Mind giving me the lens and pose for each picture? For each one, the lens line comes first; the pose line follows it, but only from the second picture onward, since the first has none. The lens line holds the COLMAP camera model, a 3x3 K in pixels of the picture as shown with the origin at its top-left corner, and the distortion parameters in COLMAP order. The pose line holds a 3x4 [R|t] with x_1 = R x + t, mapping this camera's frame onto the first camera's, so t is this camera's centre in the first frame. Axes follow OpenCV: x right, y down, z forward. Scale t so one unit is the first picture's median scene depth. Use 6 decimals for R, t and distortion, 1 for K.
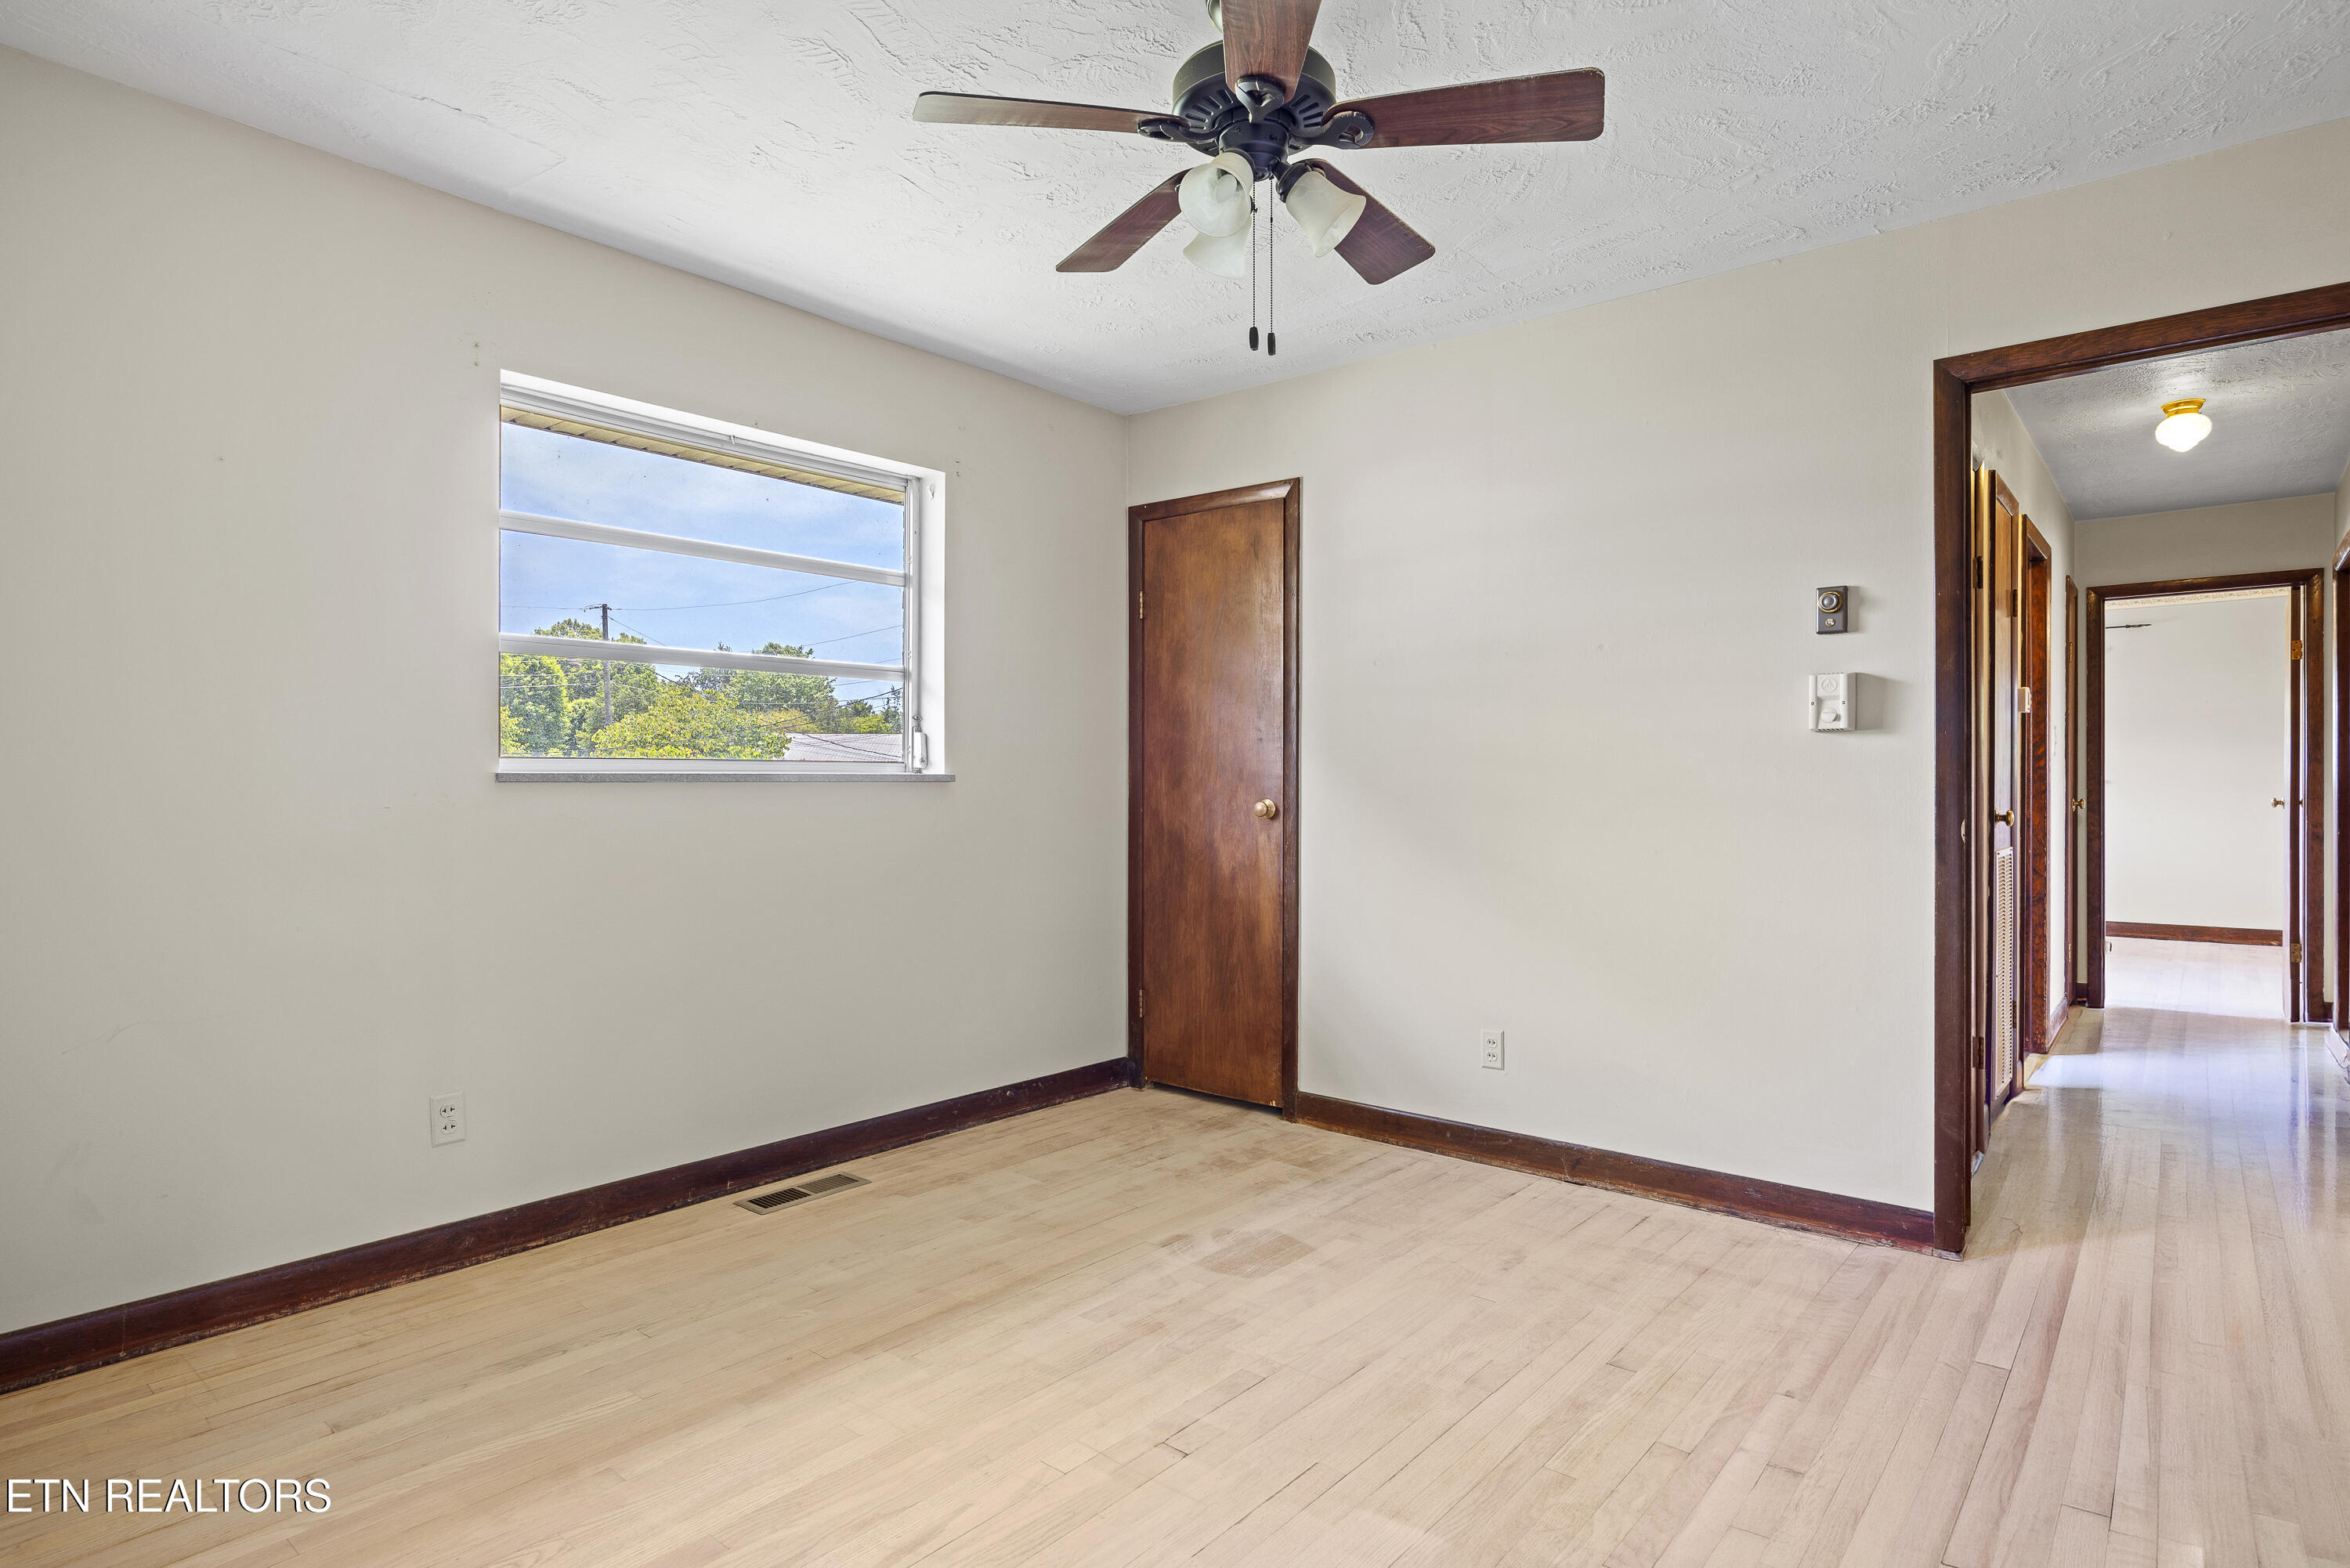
lens RADIAL K [[1236.2, 0, 1167.9], [0, 1236.2, 784.9], [0, 0, 1]] dist [0.000001, 0.000649]
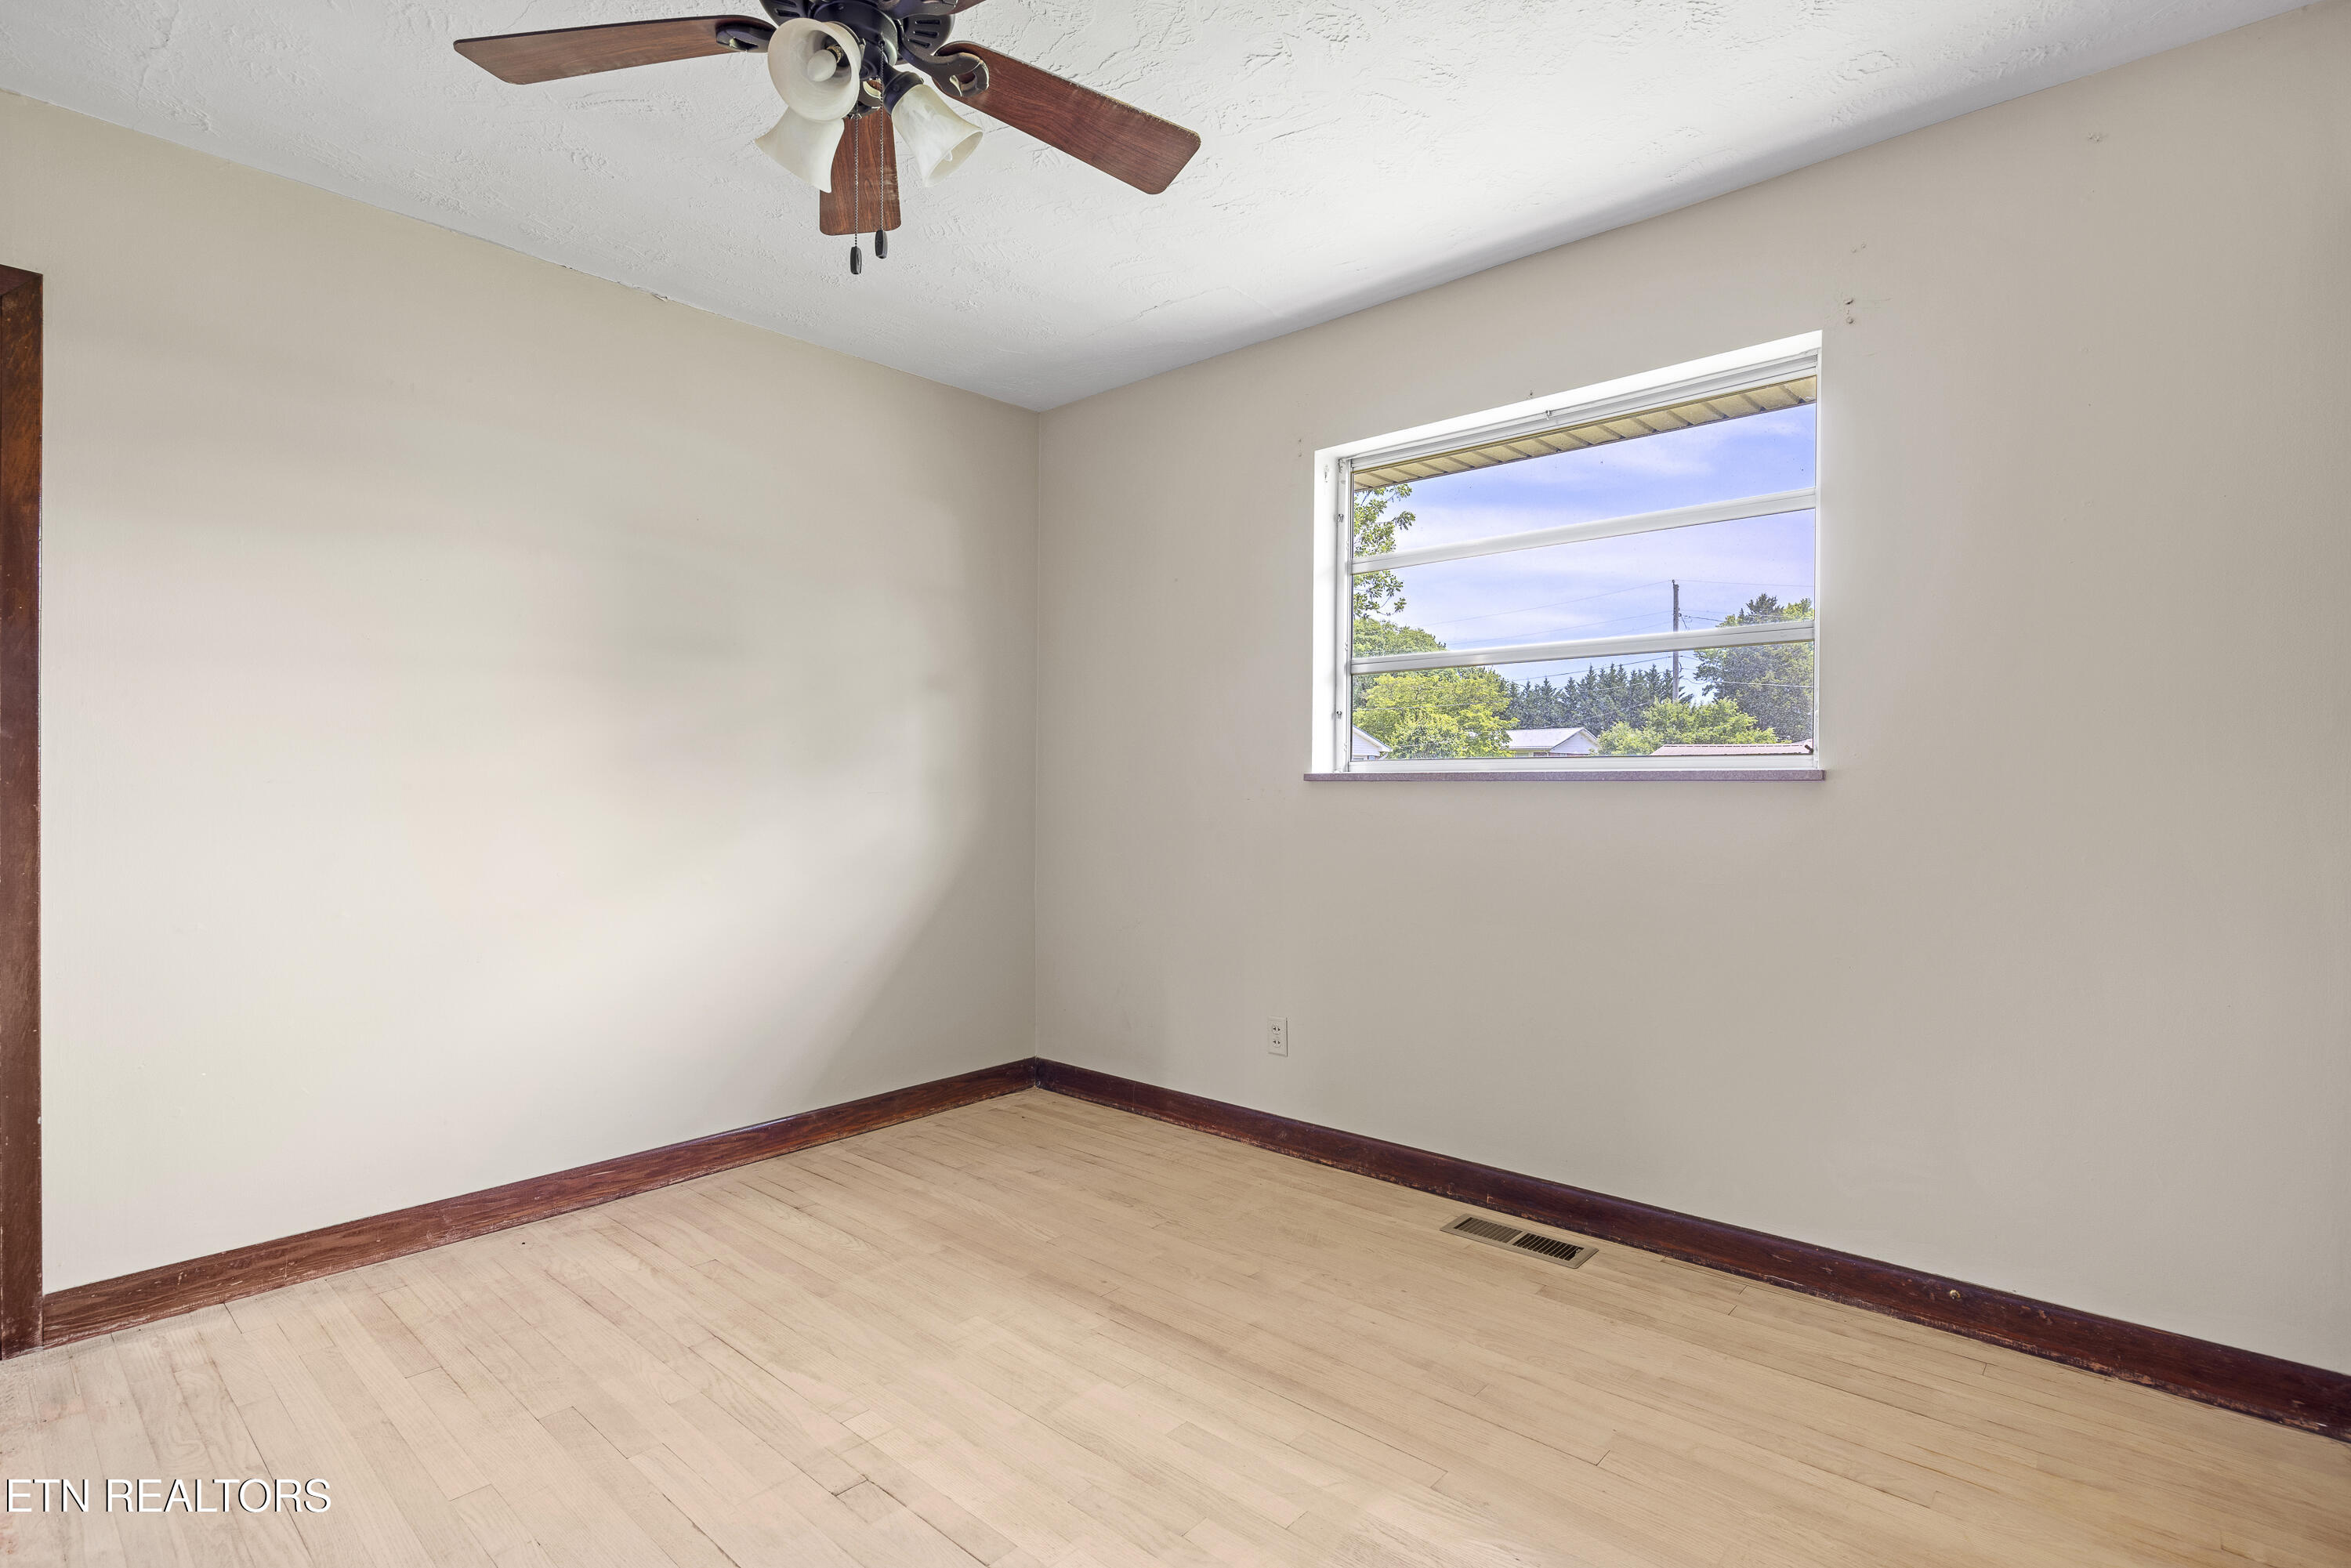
lens RADIAL K [[1119.2, 0, 1176.9], [0, 1119.2, 775.8], [0, 0, 1]] dist [-0.003003, -0.000094]
pose [[-0.011469, -0.007455, -0.999906, 0.593616], [-0.004502, 0.999962, -0.007404, 0.002097], [0.999924, 0.004417, -0.011502, 0.872800]]
